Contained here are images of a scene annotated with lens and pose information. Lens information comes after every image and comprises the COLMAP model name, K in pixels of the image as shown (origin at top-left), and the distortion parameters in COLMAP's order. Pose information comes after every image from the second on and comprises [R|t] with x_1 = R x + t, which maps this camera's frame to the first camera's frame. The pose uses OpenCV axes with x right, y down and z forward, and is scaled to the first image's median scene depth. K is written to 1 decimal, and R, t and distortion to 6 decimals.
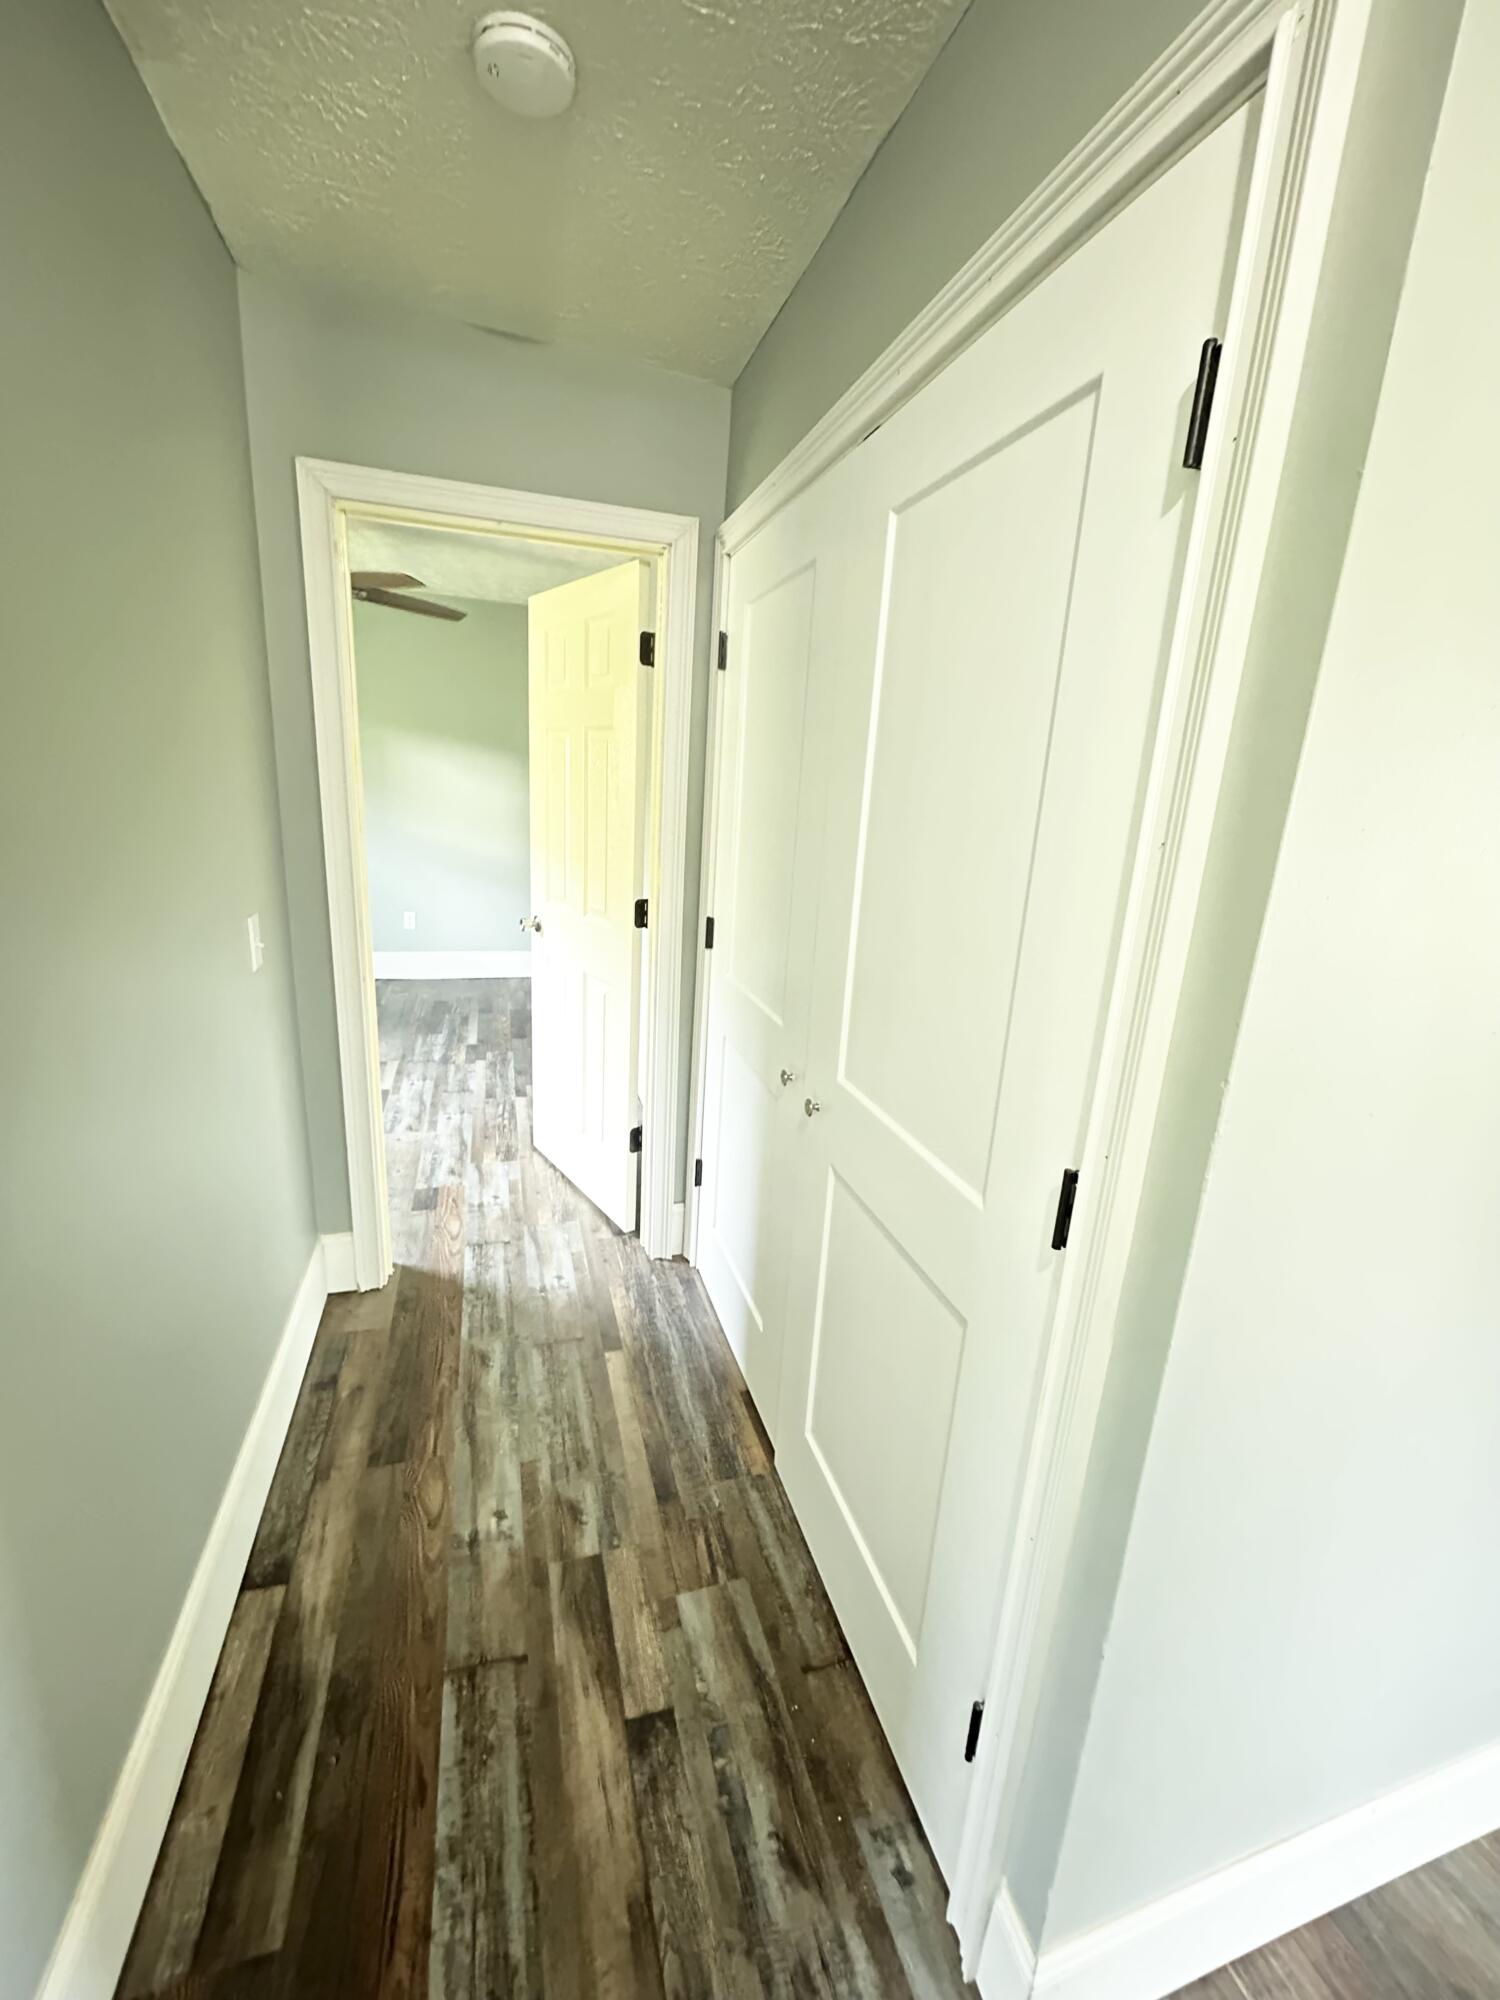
lens RADIAL K [[806.4, 0, 747.5], [0, 806.4, 984.2], [0, 0, 1]] dist [-0.004989, 0.003050]
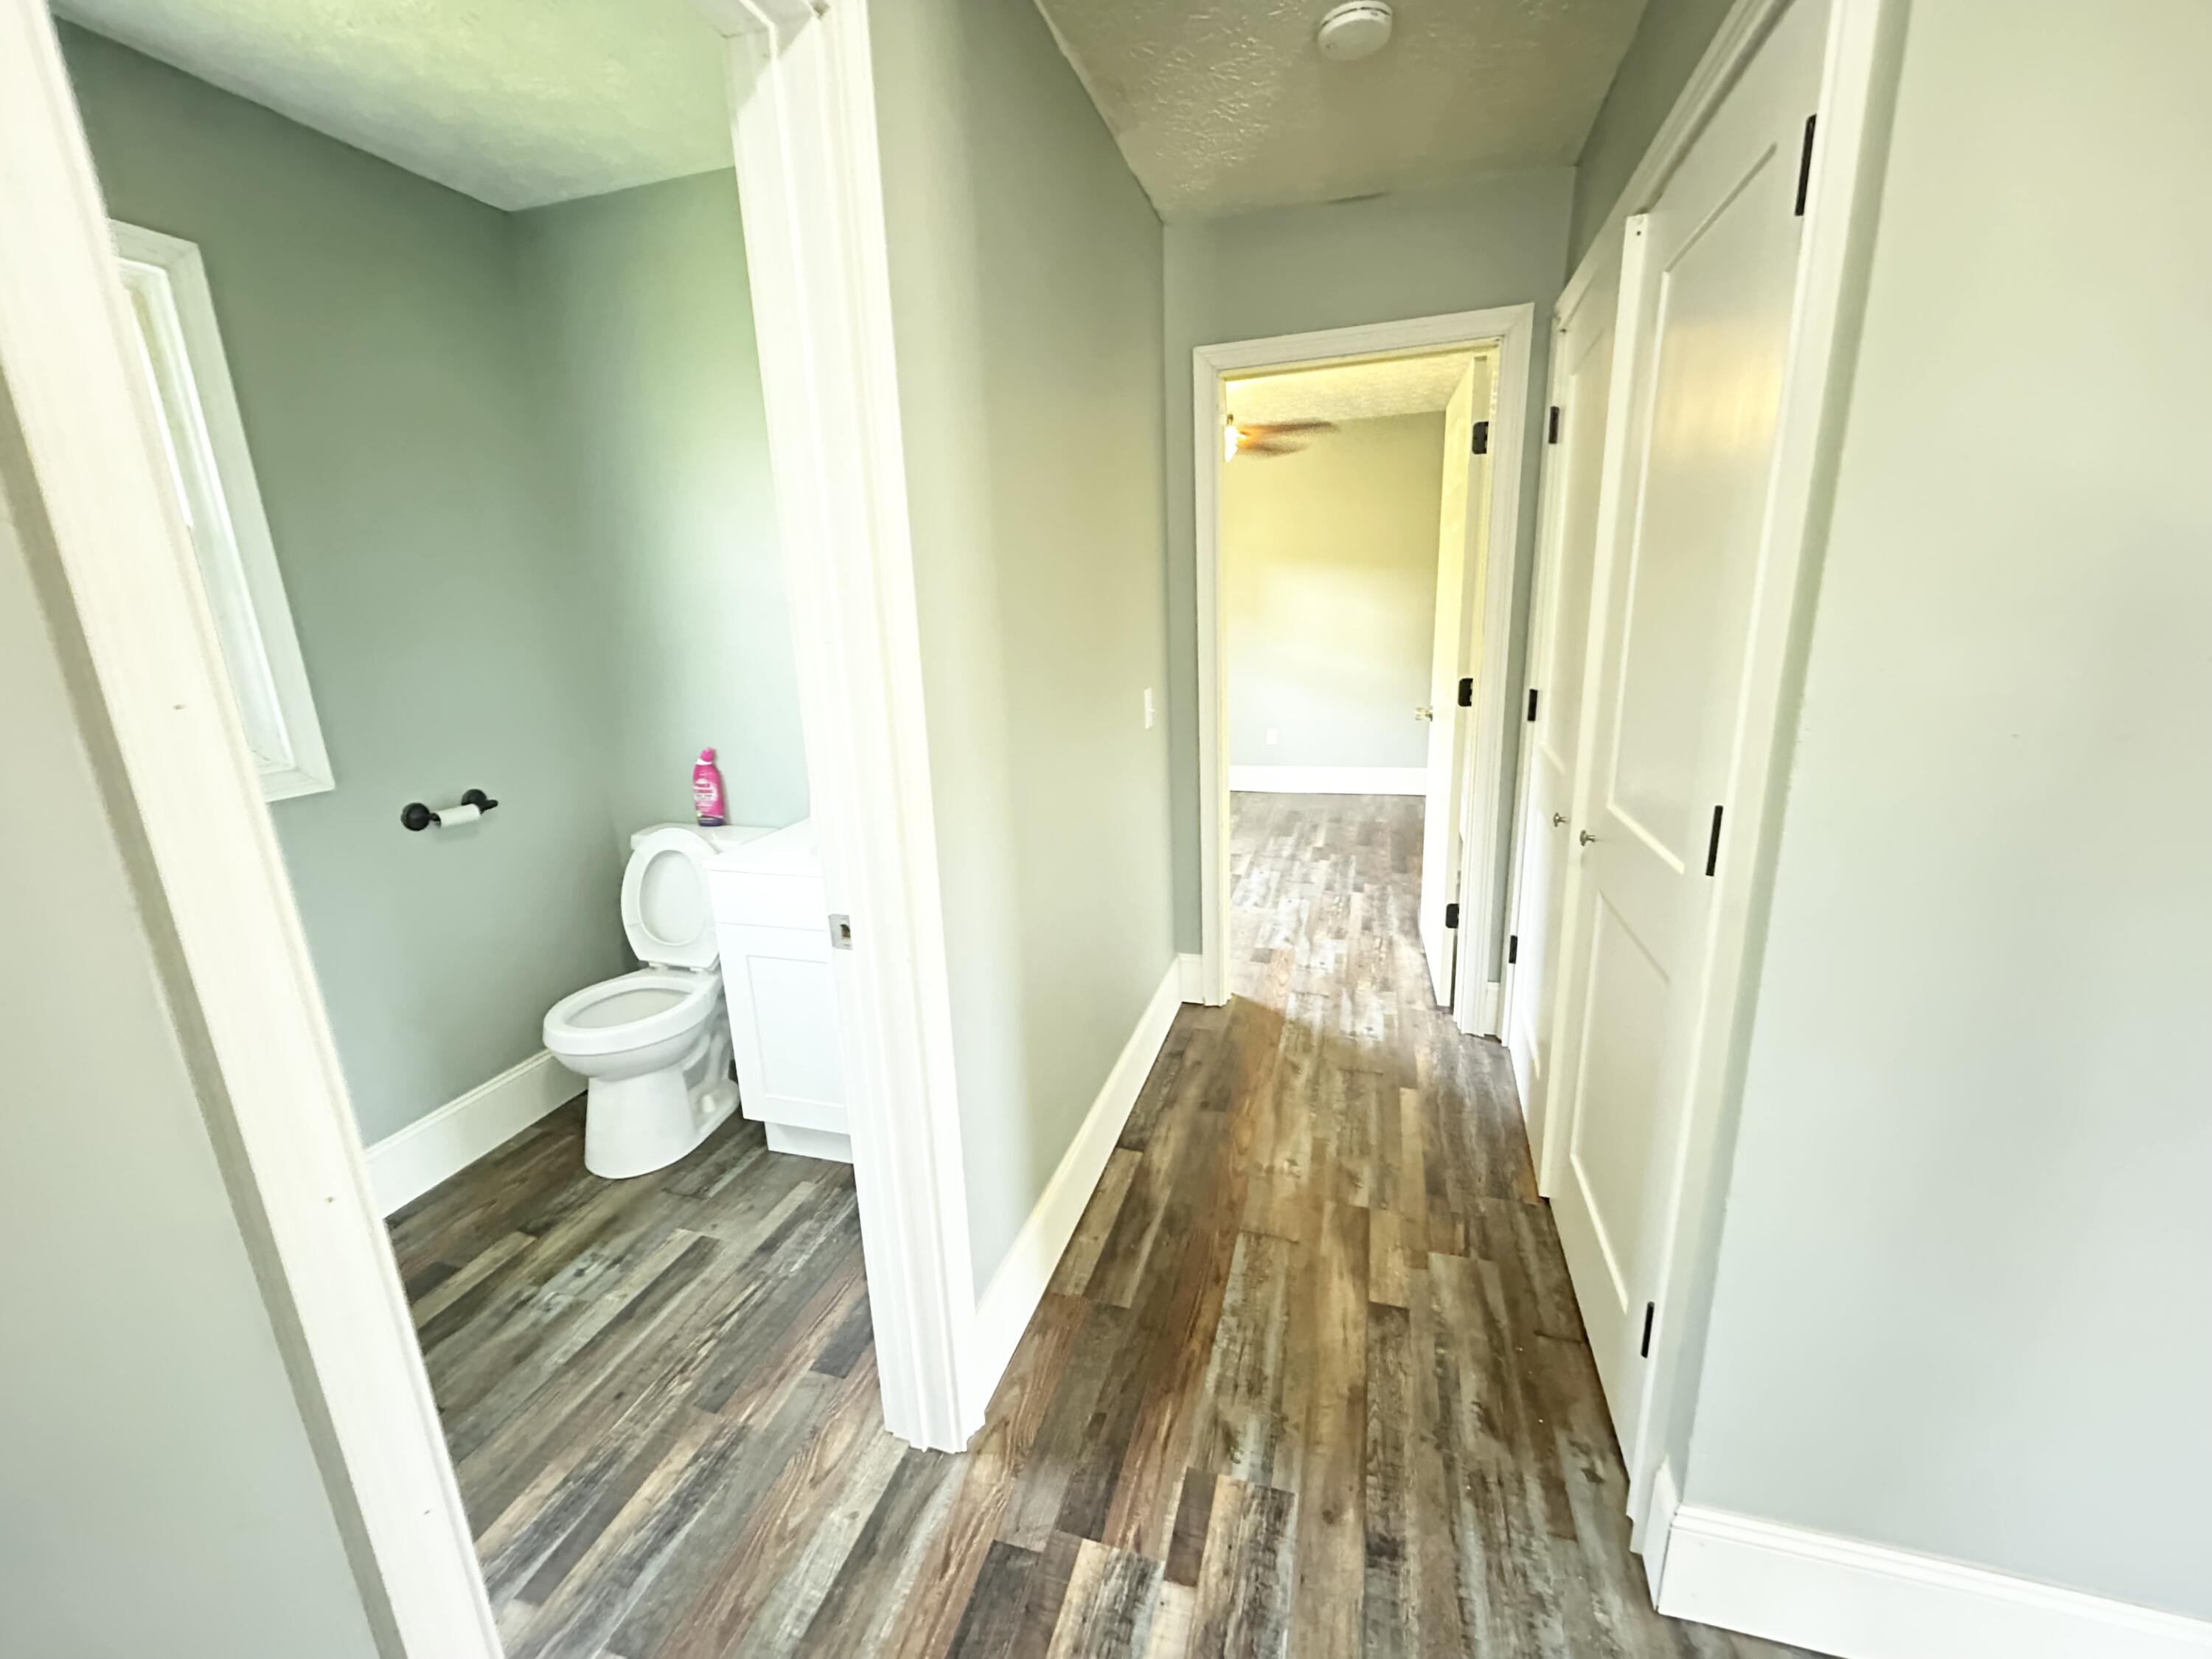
lens RADIAL K [[891.9, 0, 1094.0], [0, 891.9, 832.2], [0, 0, 1]] dist [-0.004989, 0.003050]
pose [[0.821814, 0.049215, -0.567626, 0.207633], [-0.053767, 0.998515, 0.008730, 0.165255], [0.567213, 0.023345, 0.823240, -0.335686]]
